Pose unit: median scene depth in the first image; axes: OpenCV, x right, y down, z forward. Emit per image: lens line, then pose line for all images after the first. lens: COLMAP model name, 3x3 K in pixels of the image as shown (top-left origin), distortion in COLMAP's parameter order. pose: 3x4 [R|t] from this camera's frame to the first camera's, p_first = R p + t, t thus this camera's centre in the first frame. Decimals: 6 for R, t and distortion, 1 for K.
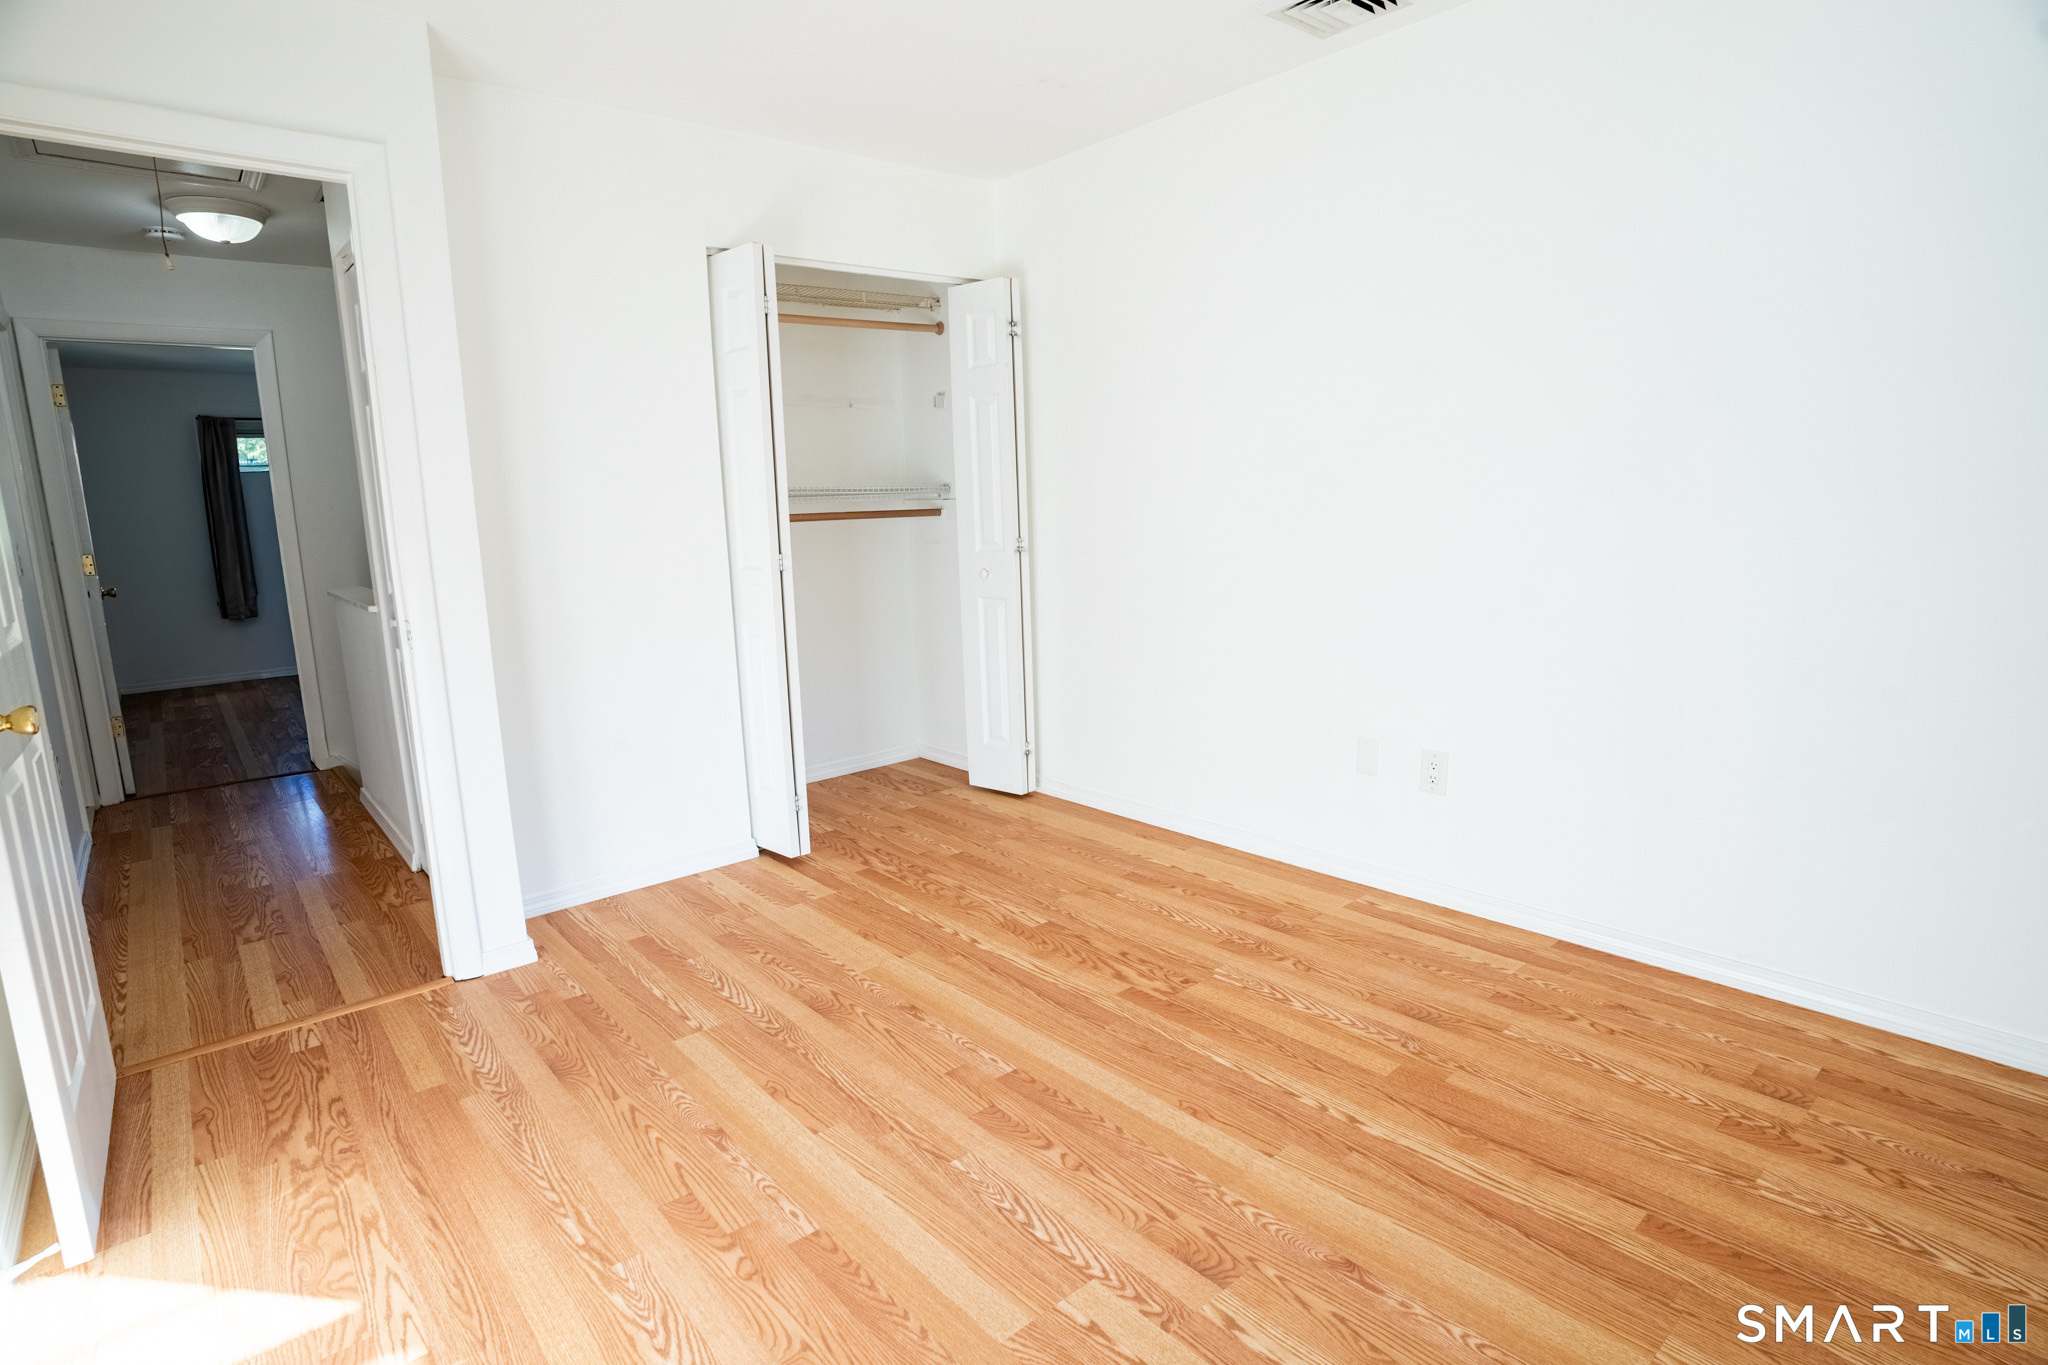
lens RADIAL K [[1042.6, 0, 1022.9], [0, 1042.6, 672.4], [0, 0, 1]] dist [-0.084148, 0.037418]
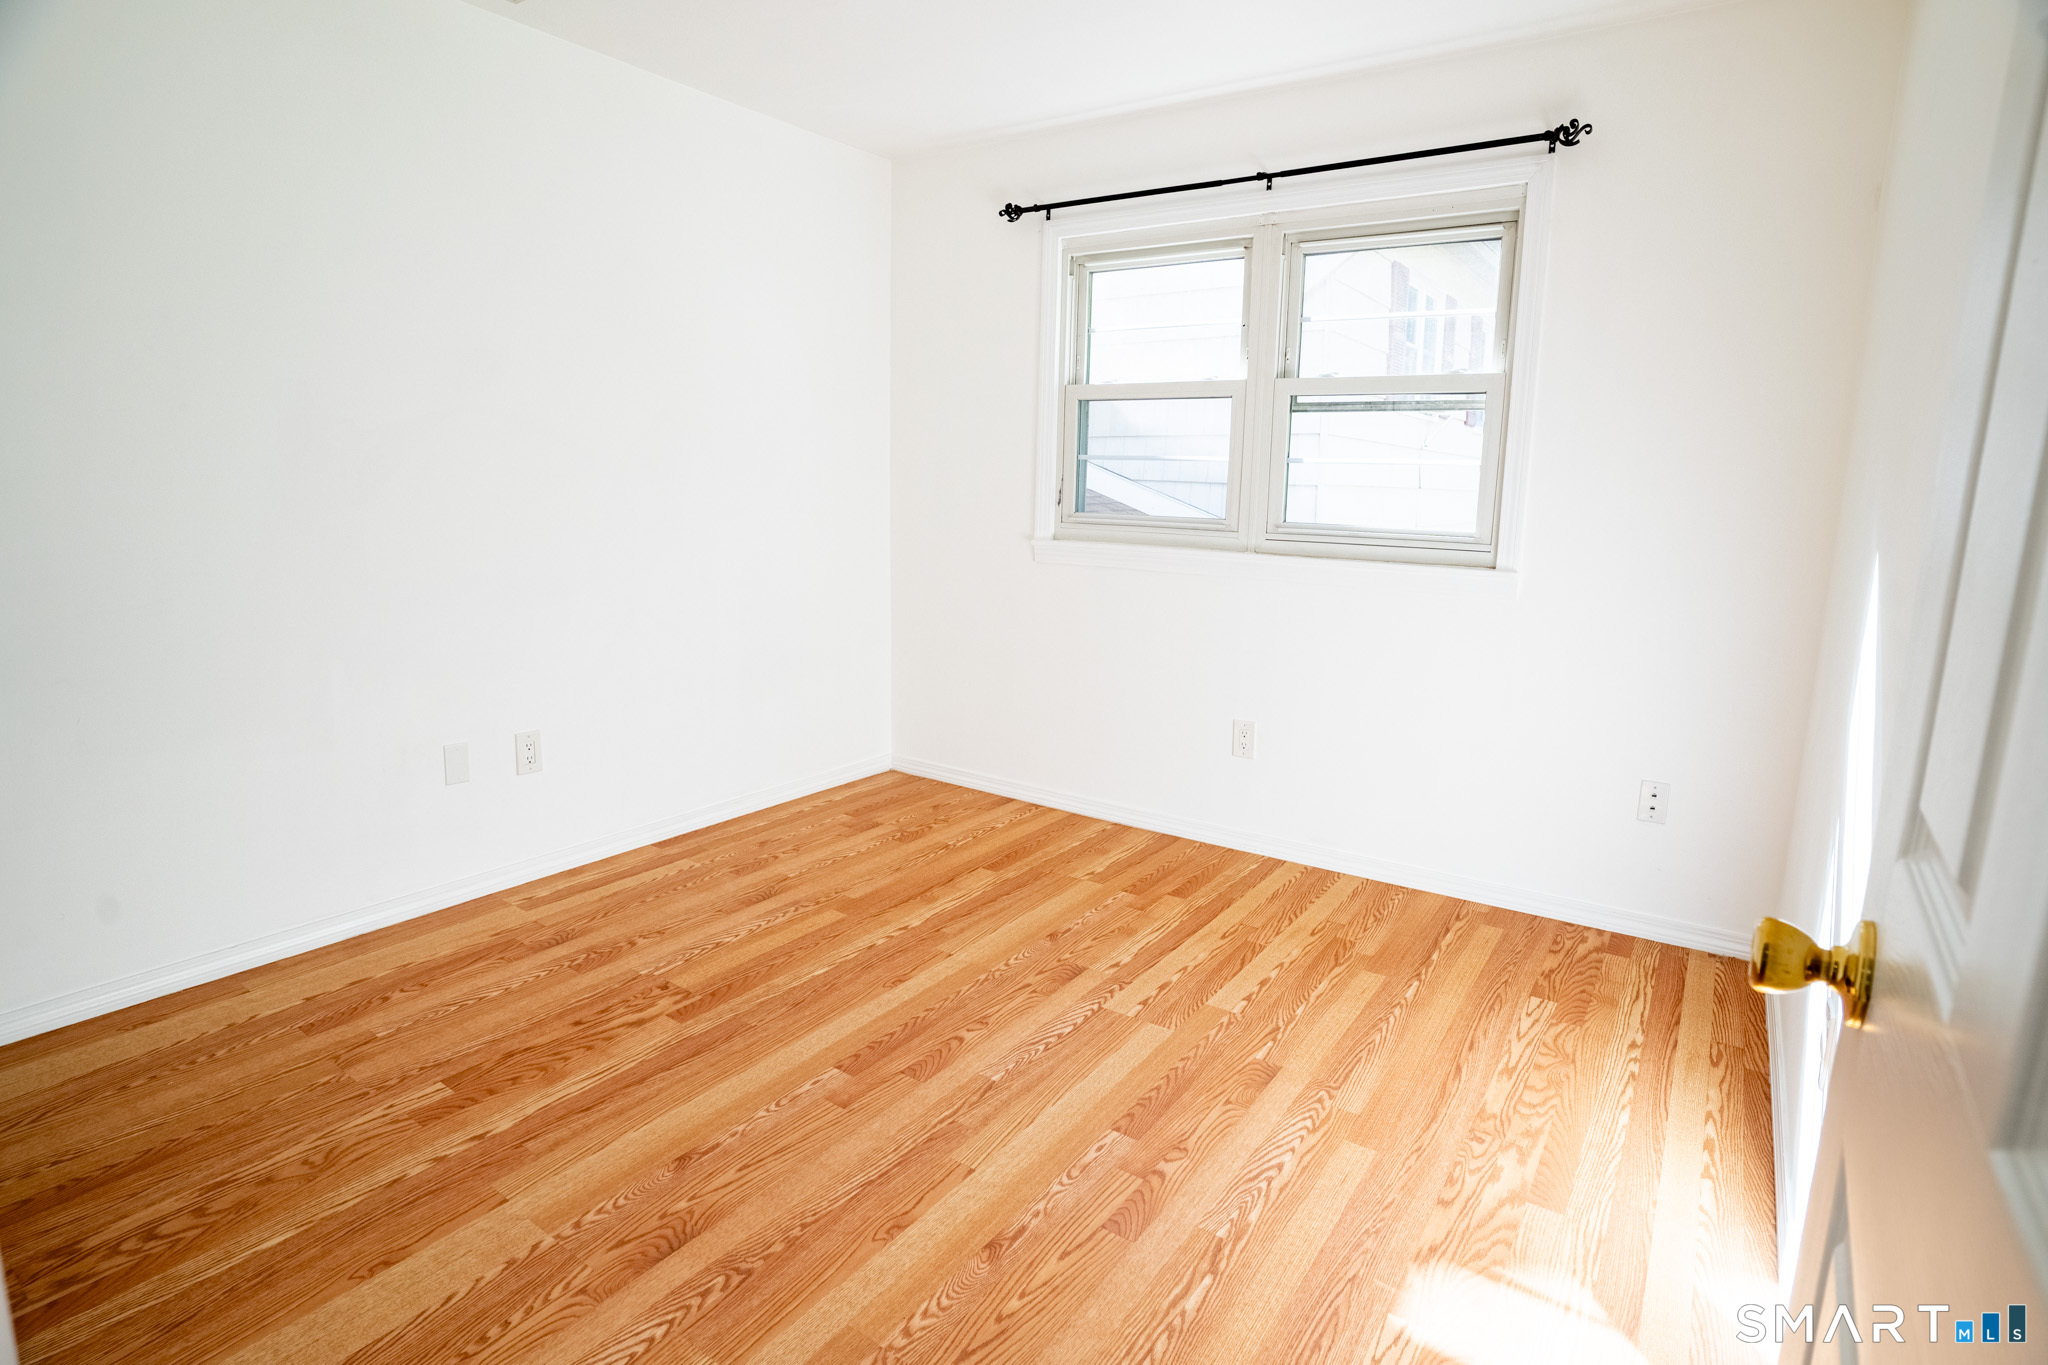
lens RADIAL K [[1040.4, 0, 1022.8], [0, 1040.4, 666.8], [0, 0, 1]] dist [-0.090035, 0.041578]
pose [[-0.244848, -0.141228, 0.959220, -0.934185], [0.151443, 0.971620, 0.181711, -0.133012], [-0.957661, 0.189759, -0.216512, 0.975856]]
